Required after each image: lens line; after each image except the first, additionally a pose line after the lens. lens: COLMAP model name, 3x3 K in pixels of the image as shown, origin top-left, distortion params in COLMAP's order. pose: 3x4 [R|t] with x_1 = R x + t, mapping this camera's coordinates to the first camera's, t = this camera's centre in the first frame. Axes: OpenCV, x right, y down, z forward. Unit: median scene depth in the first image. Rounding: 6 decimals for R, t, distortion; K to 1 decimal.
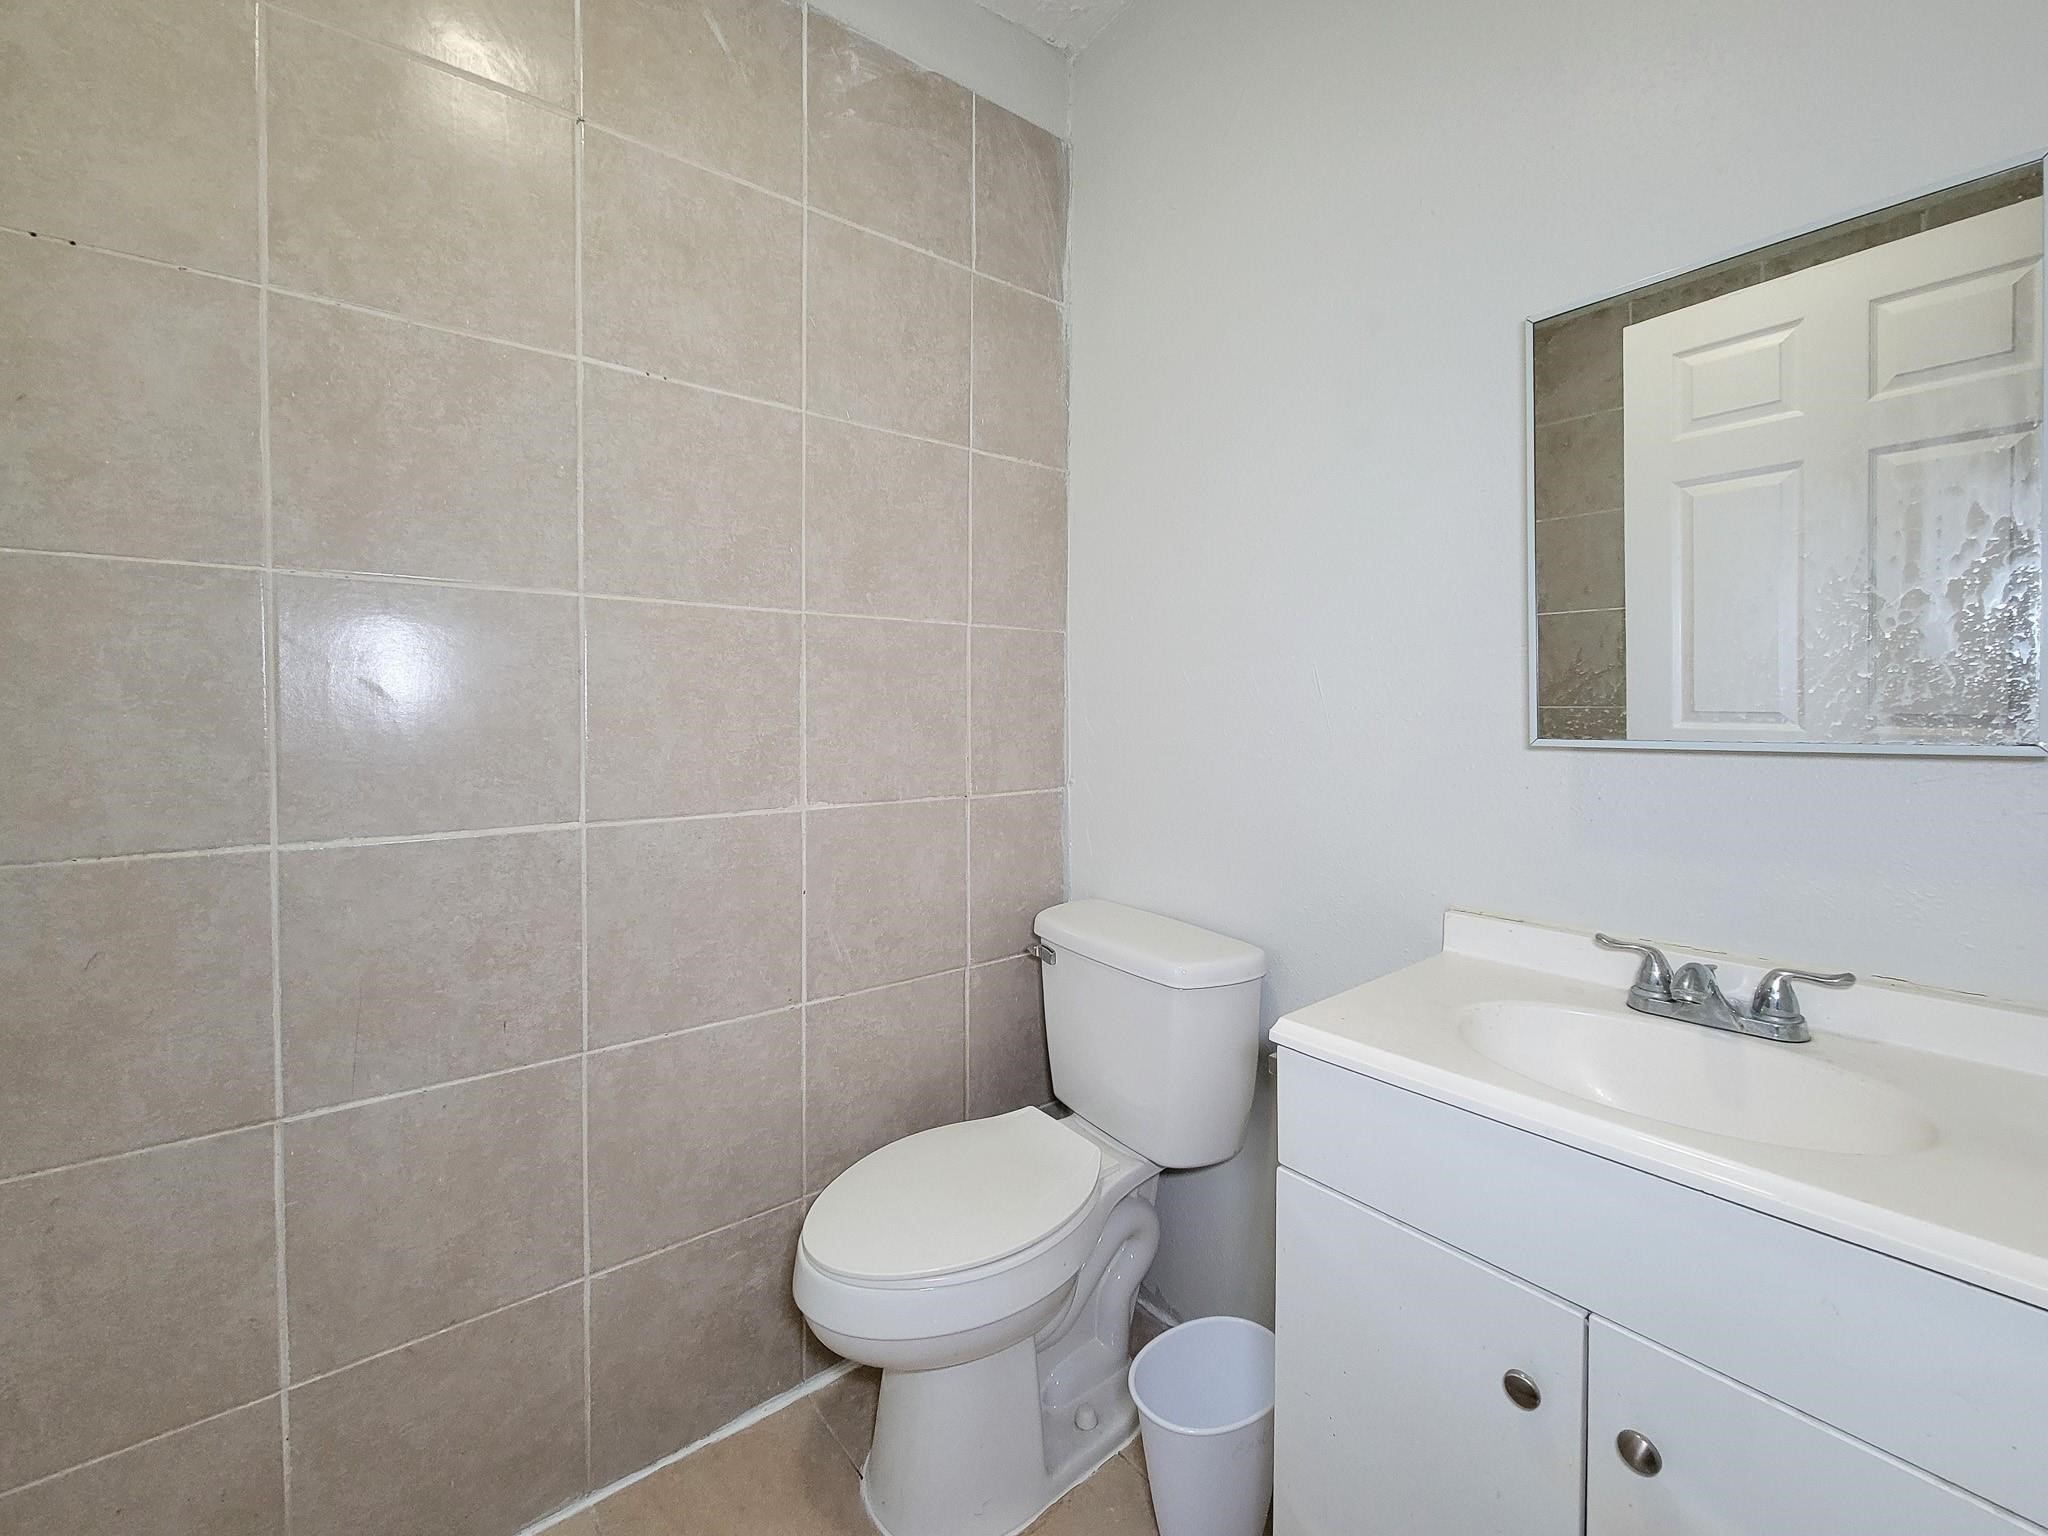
lens RADIAL K [[844.1, 0, 1037.6], [0, 844.1, 686.1], [0, 0, 1]] dist [0.002151, -0.003865]
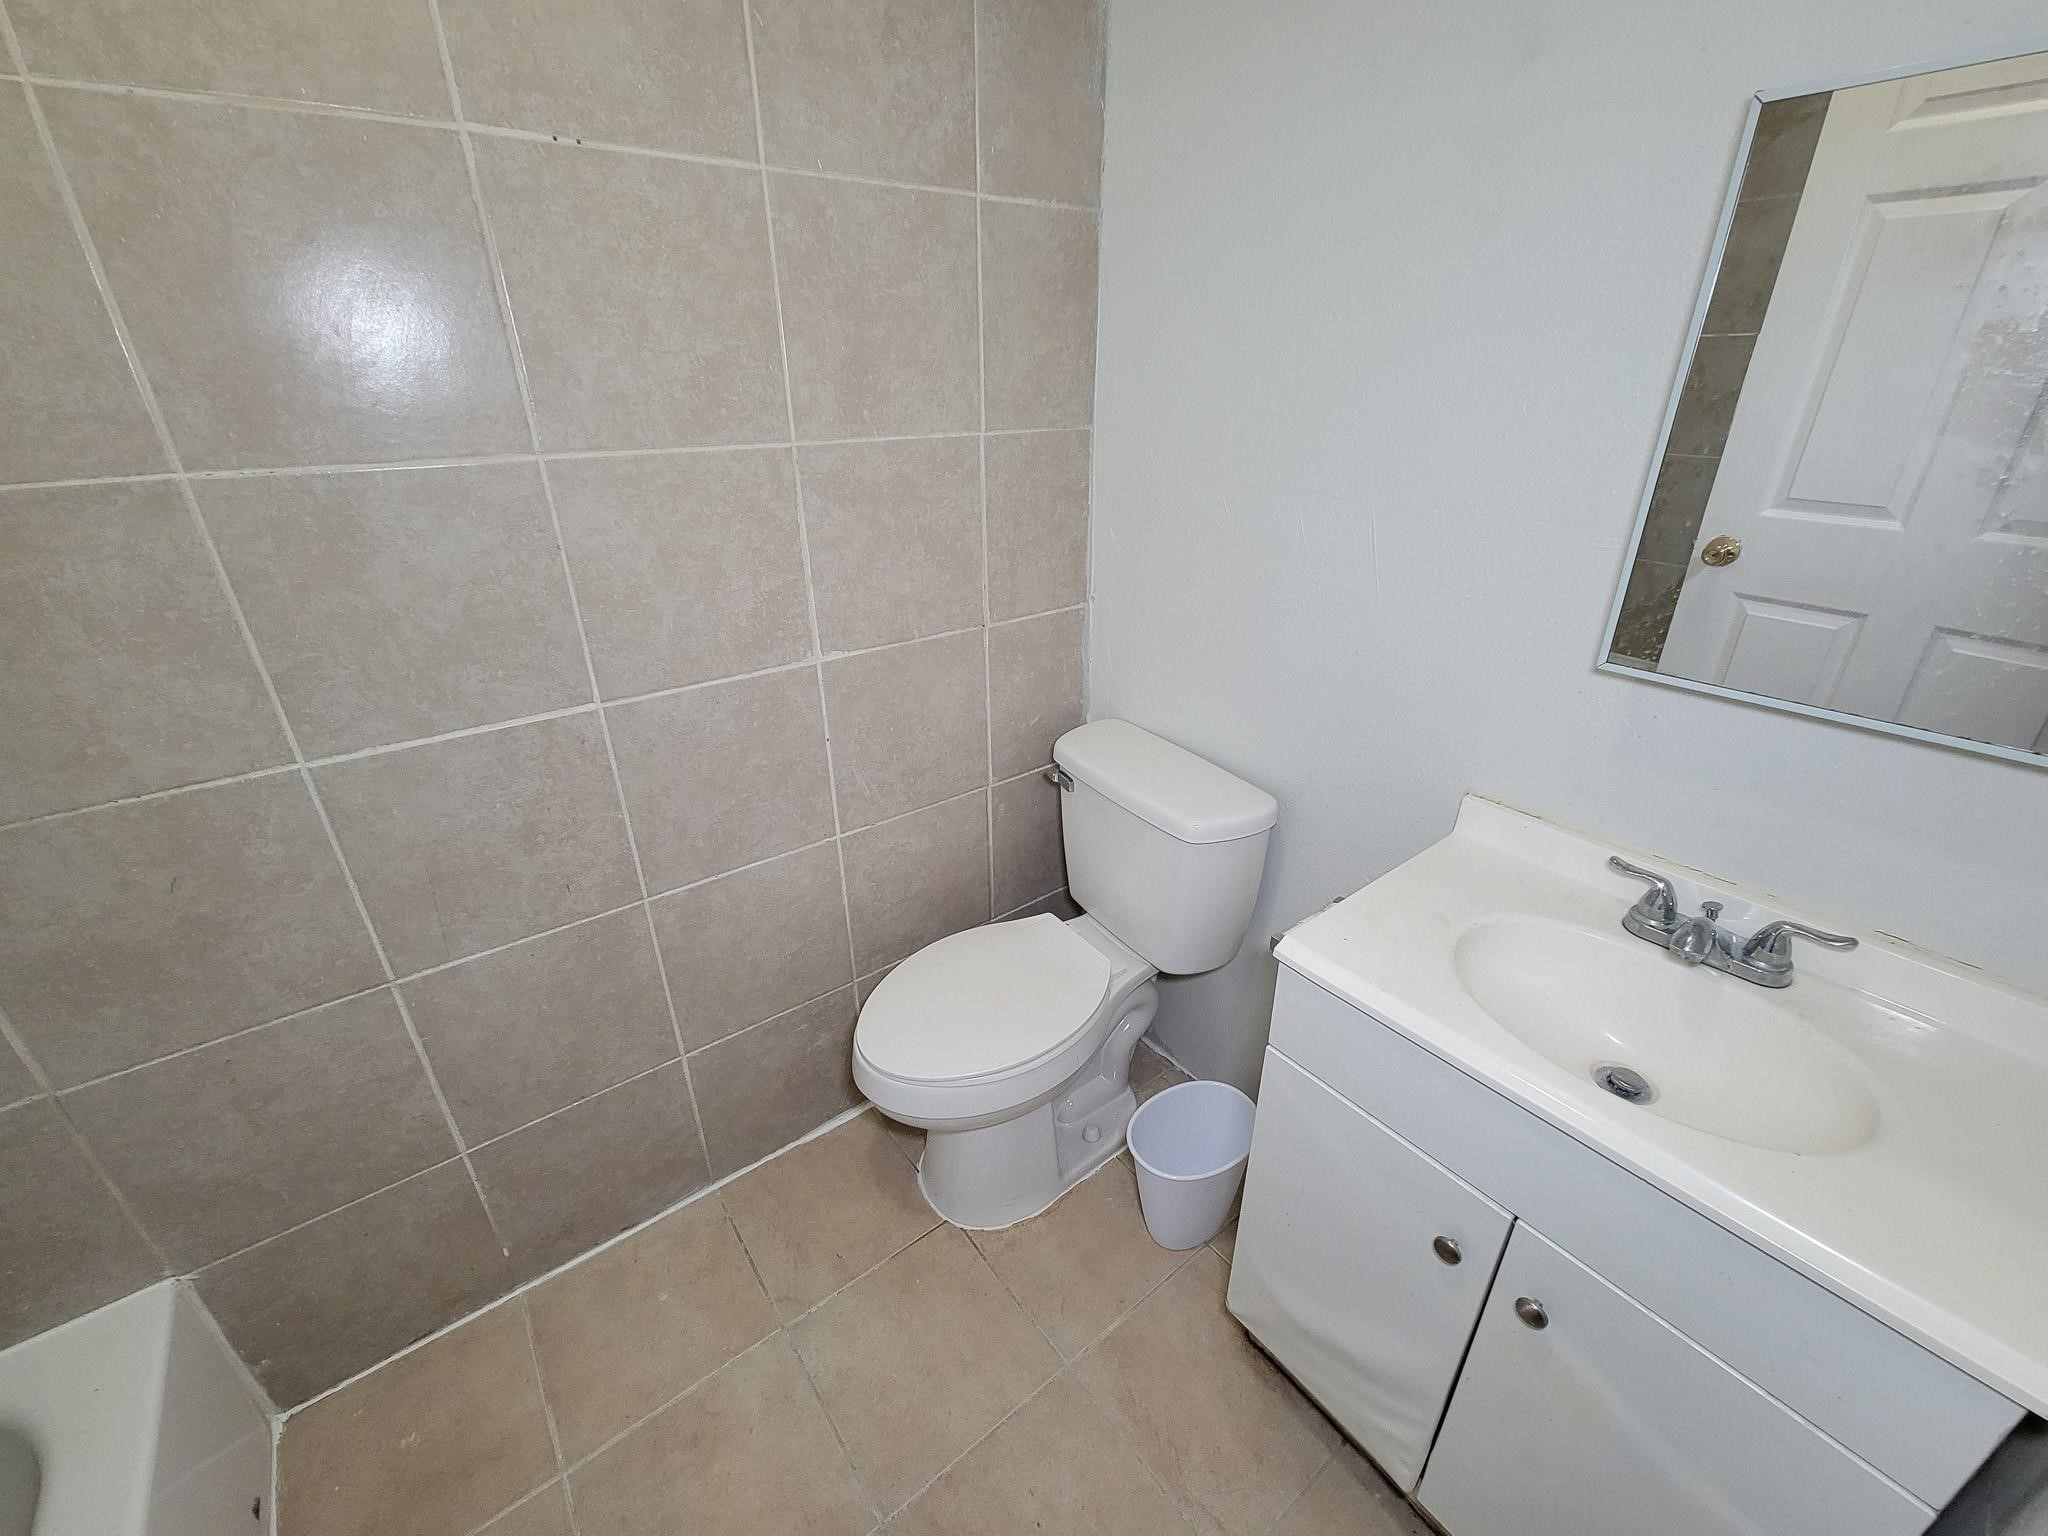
lens RADIAL K [[844.1, 0, 1030.8], [0, 844.1, 787.2], [0, 0, 1]] dist [0.002151, -0.003865]
pose [[0.999568, 0.009550, -0.027805, -0.004143], [0.002996, 0.907750, 0.419501, -0.157668], [0.029246, -0.419403, 0.907329, 0.074708]]
